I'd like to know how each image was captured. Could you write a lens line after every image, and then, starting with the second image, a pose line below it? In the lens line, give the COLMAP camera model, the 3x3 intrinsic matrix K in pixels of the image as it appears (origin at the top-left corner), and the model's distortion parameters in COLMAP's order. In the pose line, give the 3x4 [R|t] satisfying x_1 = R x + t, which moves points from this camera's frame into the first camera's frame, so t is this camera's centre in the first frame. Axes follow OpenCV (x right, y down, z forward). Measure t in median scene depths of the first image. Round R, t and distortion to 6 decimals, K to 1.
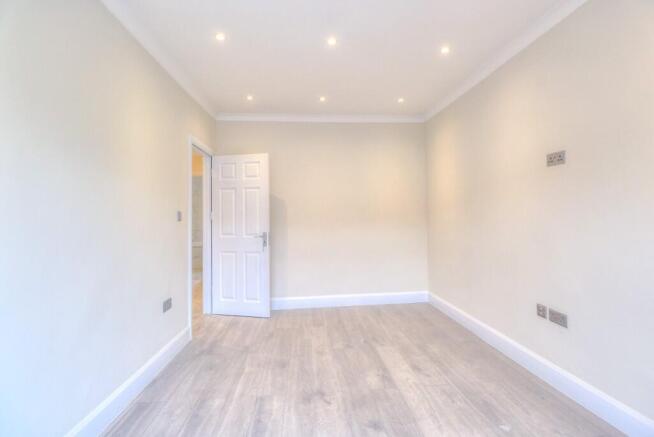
lens RADIAL K [[312.2, 0, 327.1], [0, 312.2, 213.9], [0, 0, 1]] dist [0.005910, -0.001842]
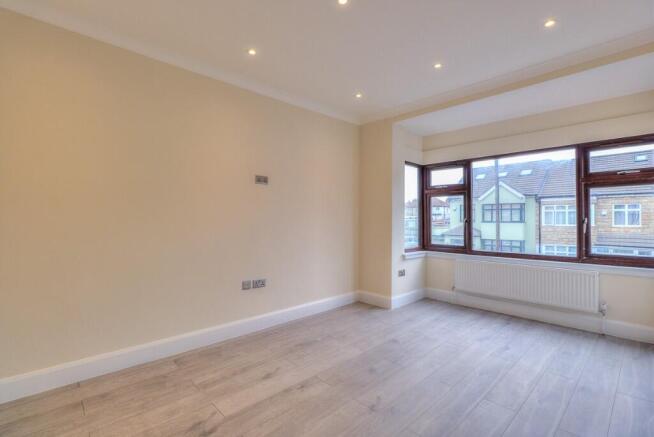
lens RADIAL K [[312.2, 0, 323.7], [0, 312.2, 221.0], [0, 0, 1]] dist [0.005910, -0.001842]
pose [[-0.630067, 0.010762, 0.776466, -0.619262], [0.000365, 0.999908, -0.013563, 0.045100], [-0.776540, -0.008262, -0.630013, 1.635650]]
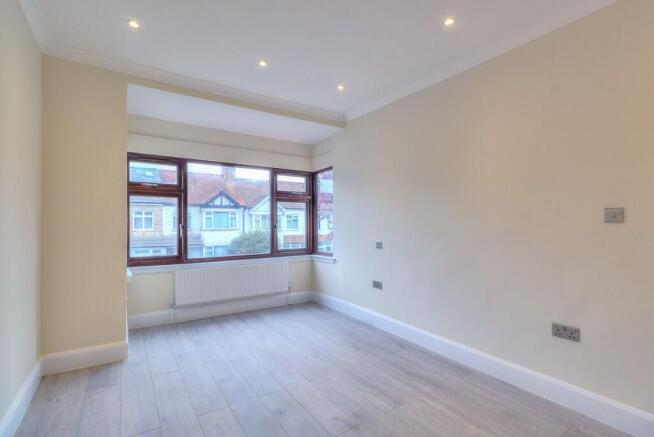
lens RADIAL K [[312.2, 0, 339.0], [0, 312.2, 225.3], [0, 0, 1]] dist [0.005910, -0.001842]
pose [[-0.860838, 0.017472, -0.508578, 0.423047], [0.019212, 0.999814, 0.001828, 0.024739], [0.508516, -0.008197, -0.861014, 1.669097]]
